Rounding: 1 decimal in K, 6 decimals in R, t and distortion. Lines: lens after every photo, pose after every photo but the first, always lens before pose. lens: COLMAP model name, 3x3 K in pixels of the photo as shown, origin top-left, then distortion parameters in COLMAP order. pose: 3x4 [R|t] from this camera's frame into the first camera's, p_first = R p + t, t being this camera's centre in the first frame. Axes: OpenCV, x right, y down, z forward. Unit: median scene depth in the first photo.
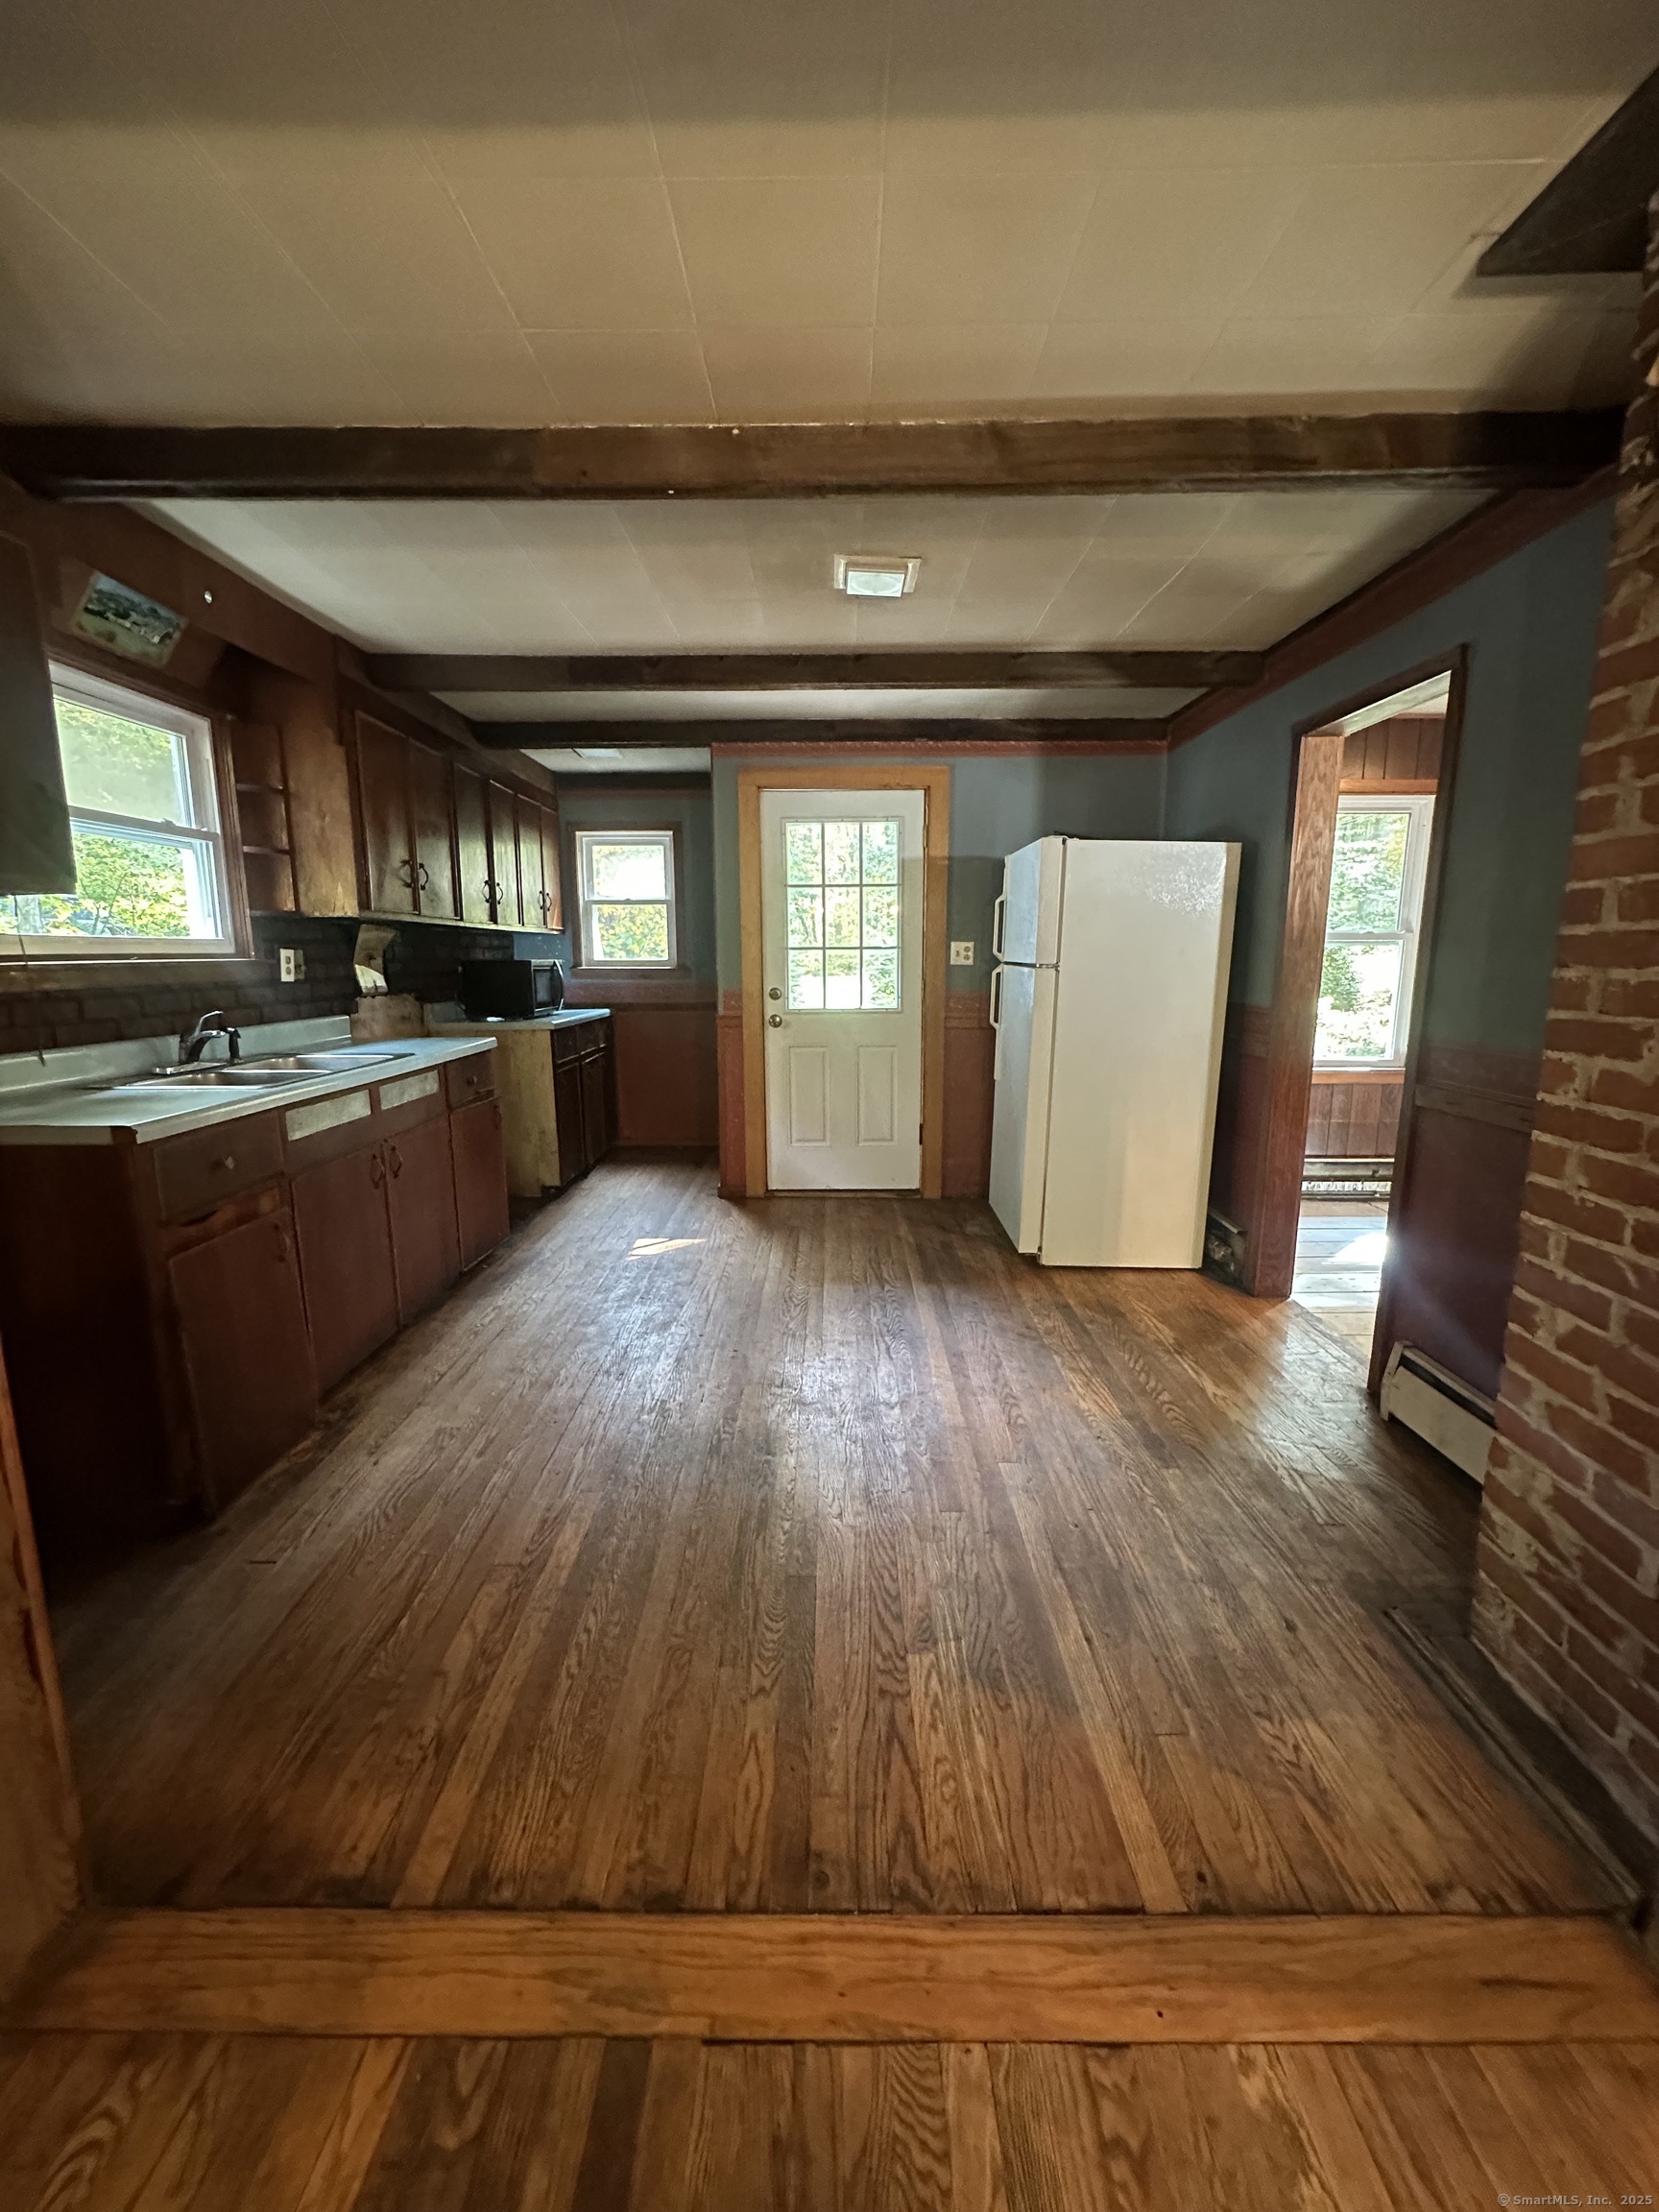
lens RADIAL K [[881.5, 0, 829.5], [0, 881.5, 1107.6], [0, 0, 1]] dist [-0.003227, 0.000278]
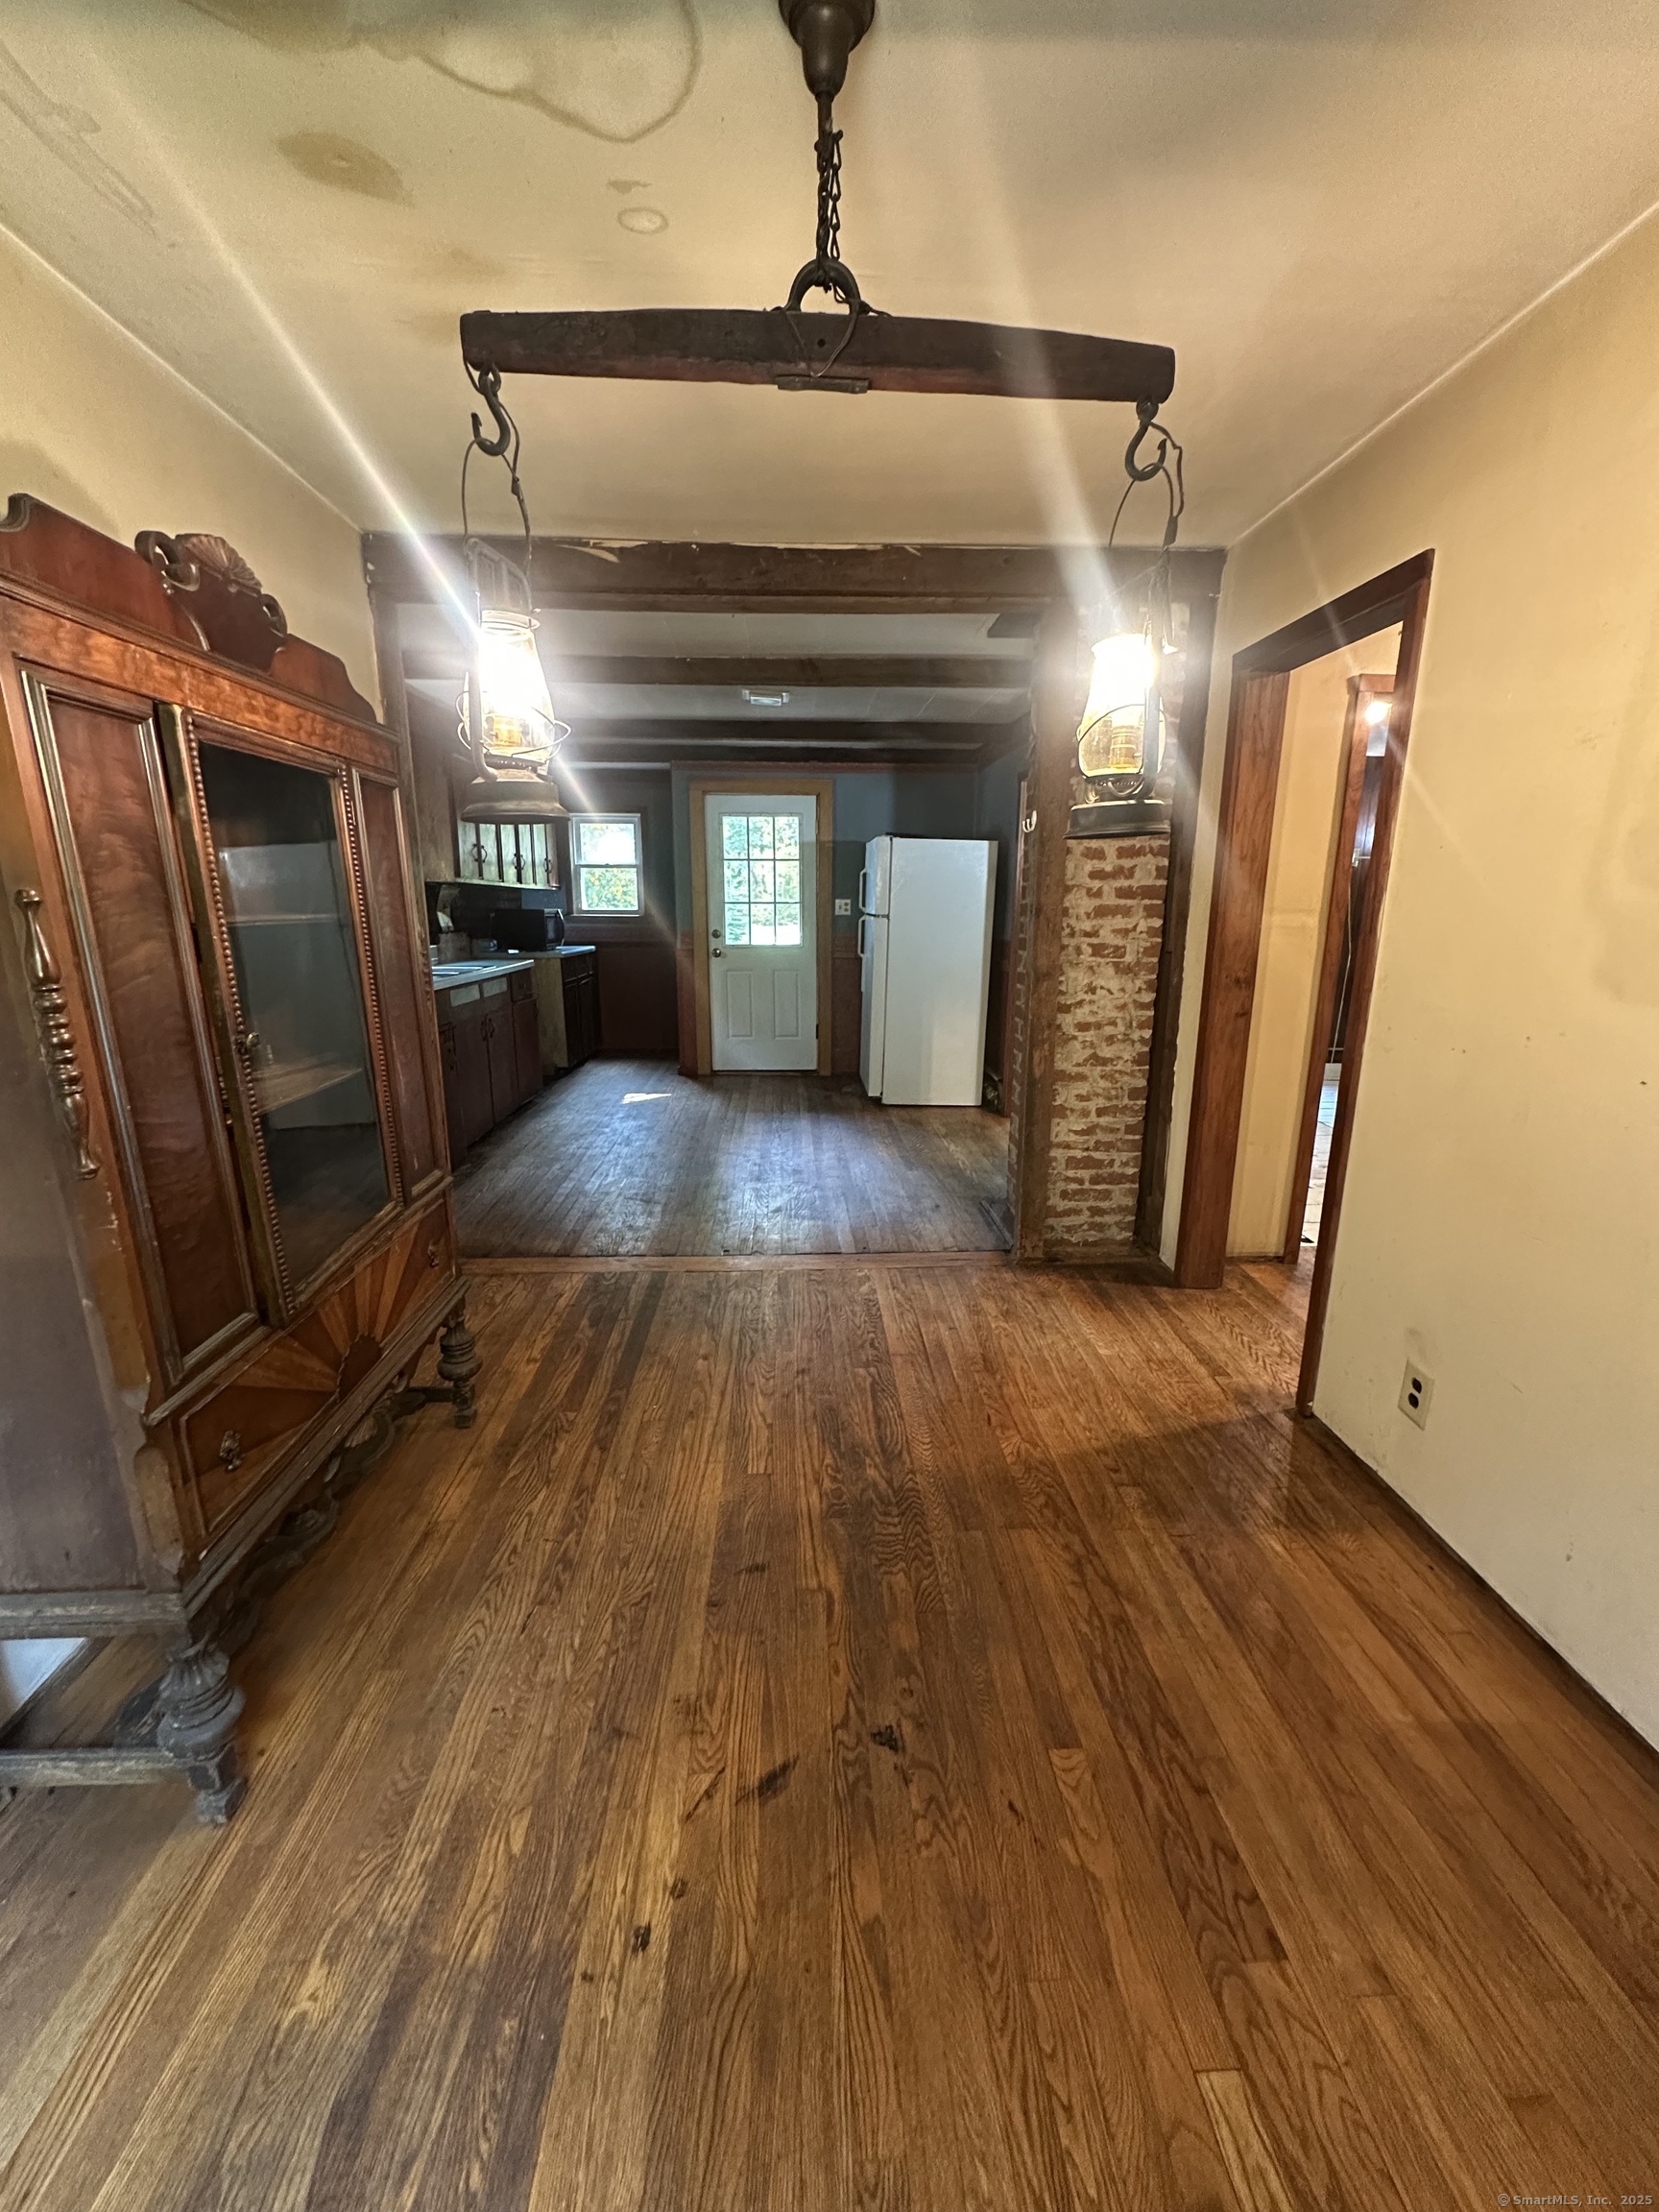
lens RADIAL K [[881.5, 0, 830.4], [0, 881.5, 1109.0], [0, 0, 1]] dist [-0.003227, 0.000278]
pose [[0.998479, -0.004004, 0.054983, 0.056068], [0.000878, 0.998387, 0.056767, 0.095647], [-0.055121, -0.056632, 0.996872, -0.592900]]
